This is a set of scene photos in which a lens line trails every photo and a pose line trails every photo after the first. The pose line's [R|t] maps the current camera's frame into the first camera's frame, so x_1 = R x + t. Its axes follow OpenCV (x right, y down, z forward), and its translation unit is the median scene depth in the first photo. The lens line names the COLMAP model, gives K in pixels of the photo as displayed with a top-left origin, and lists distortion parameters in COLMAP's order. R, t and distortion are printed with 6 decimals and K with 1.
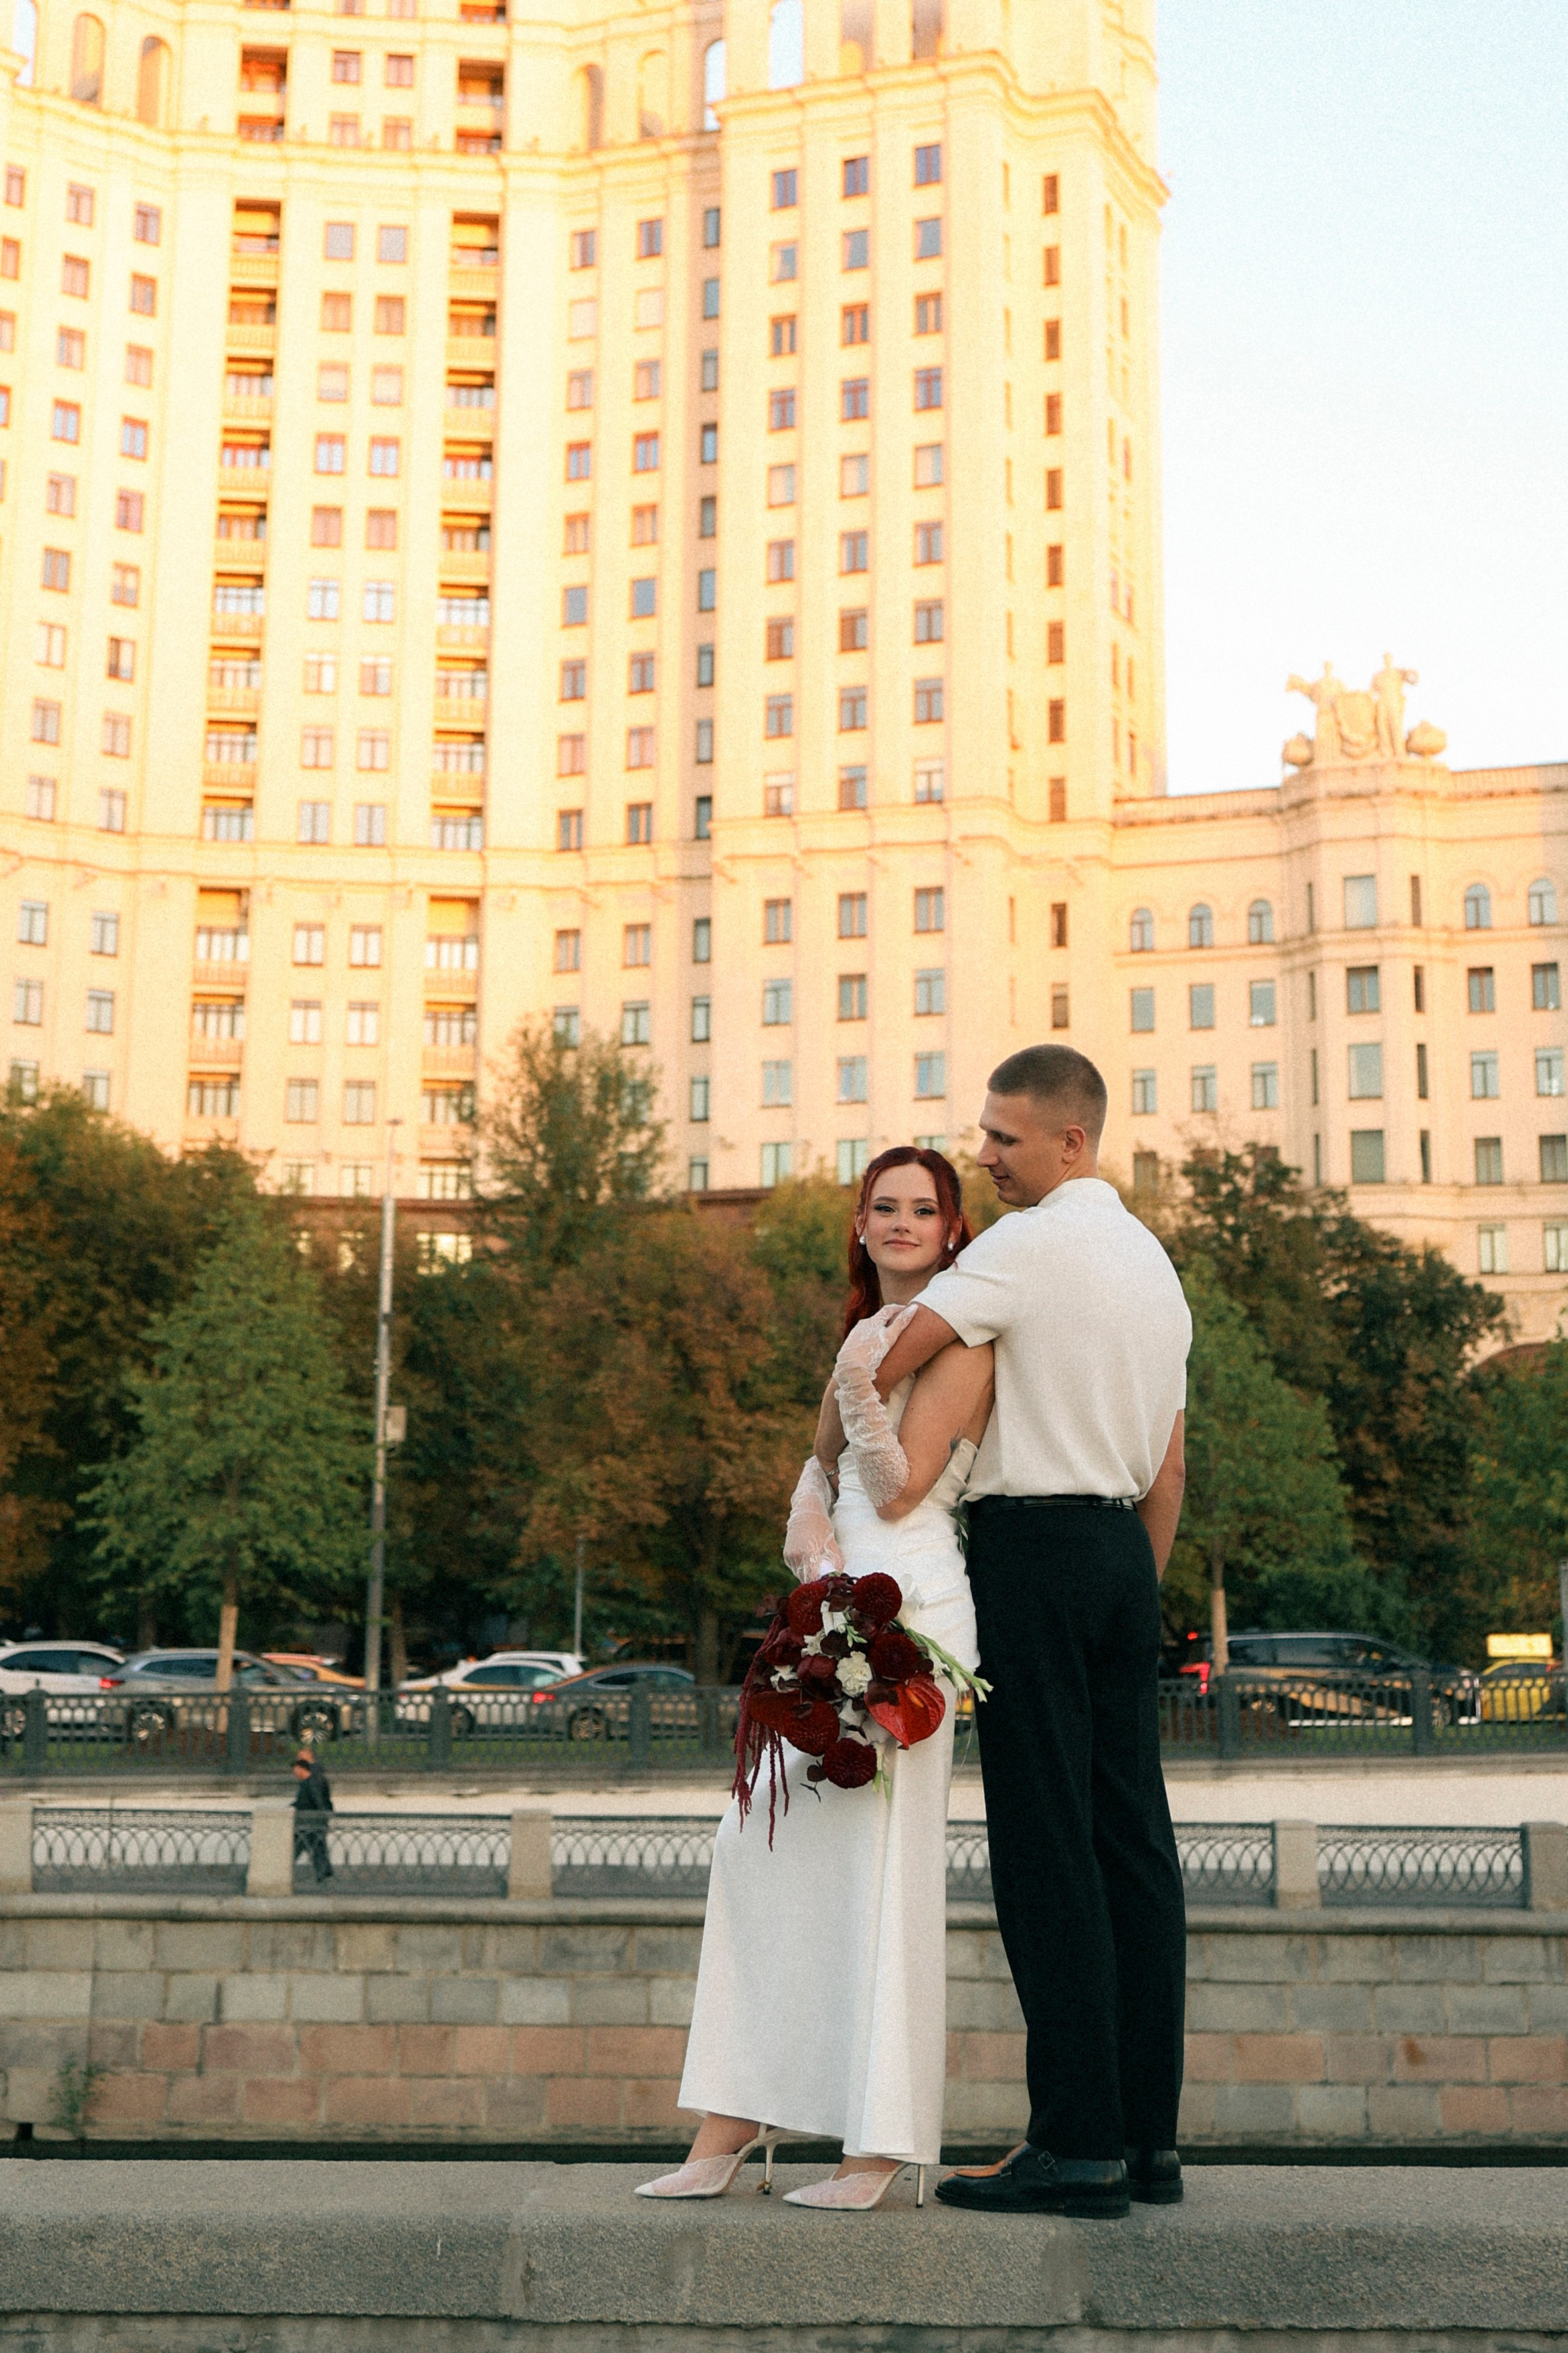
lens RADIAL K [[3274.4, 0, 709.2], [0, 3274.4, 825.8], [0, 0, 1]] dist [0.012059, 0.000000]
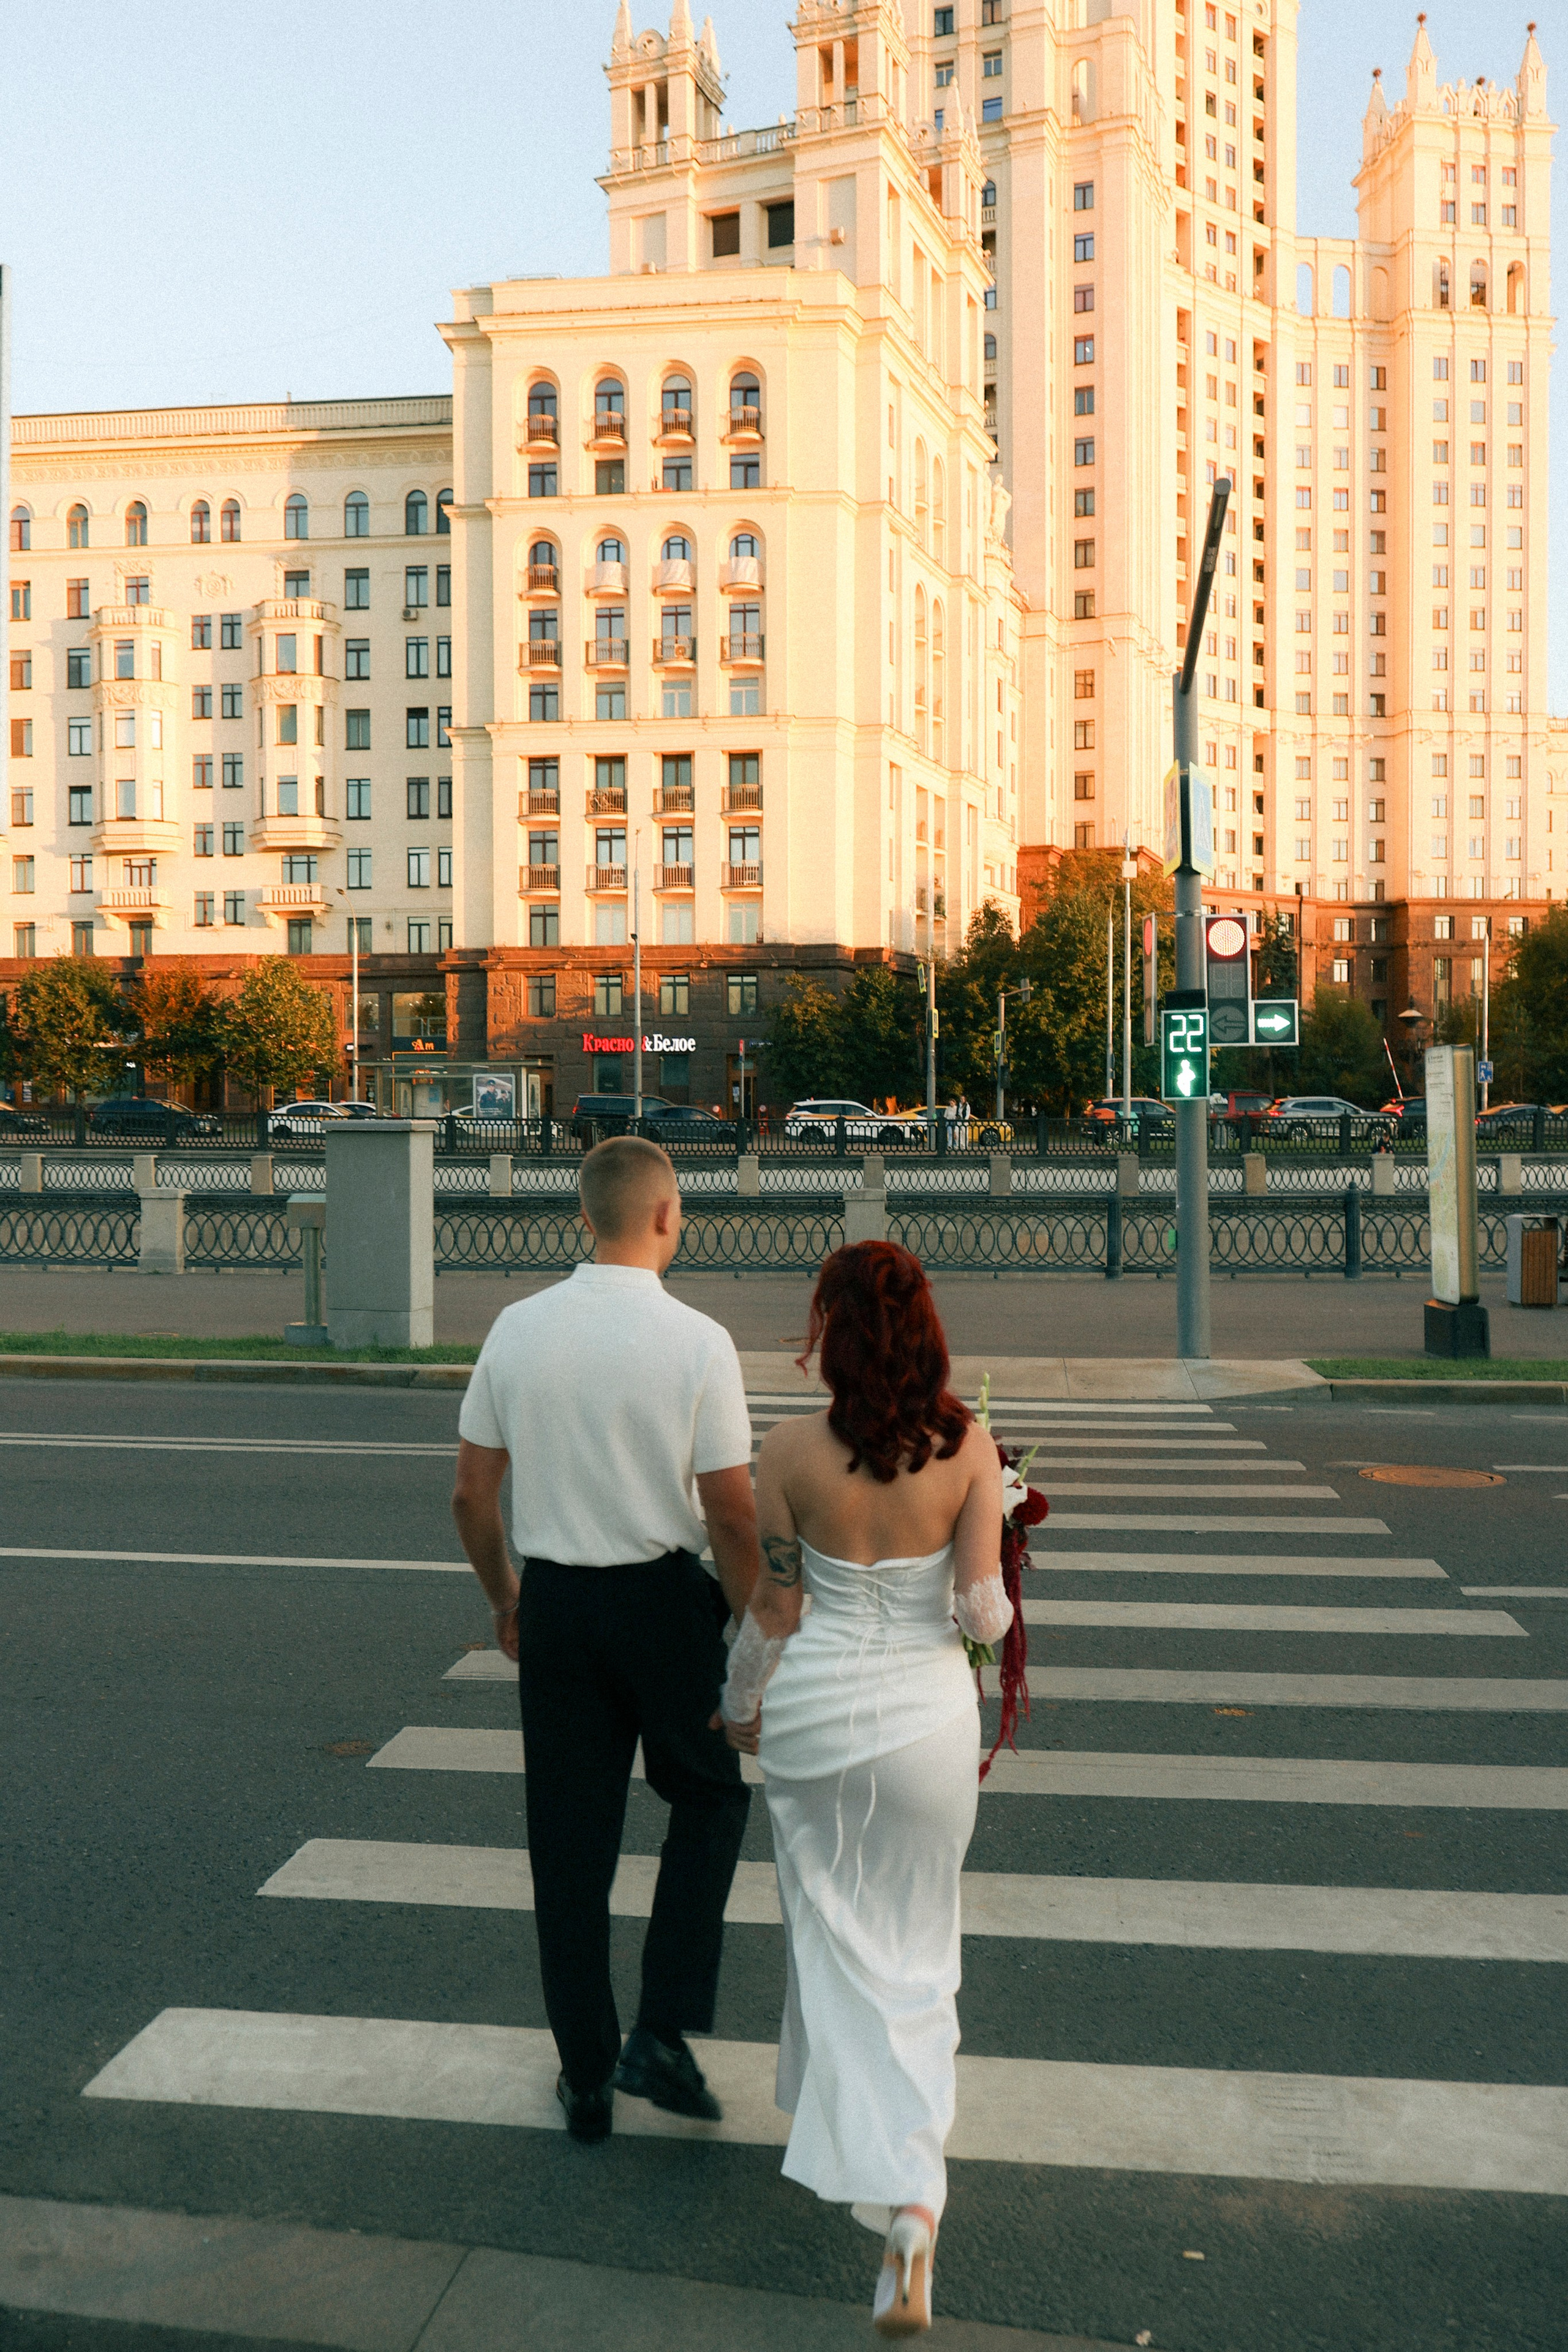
lens RADIAL K [[1891.8, 0, 792.2], [0, 1891.8, 1184.0], [0, 0, 1]] dist [-0.004192, -0.004008]
pose [[0.855399, -0.032110, 0.516974, -0.916865], [-0.110374, 0.963854, 0.242494, 0.038785], [-0.506074, -0.264490, 0.820935, 0.172102]]
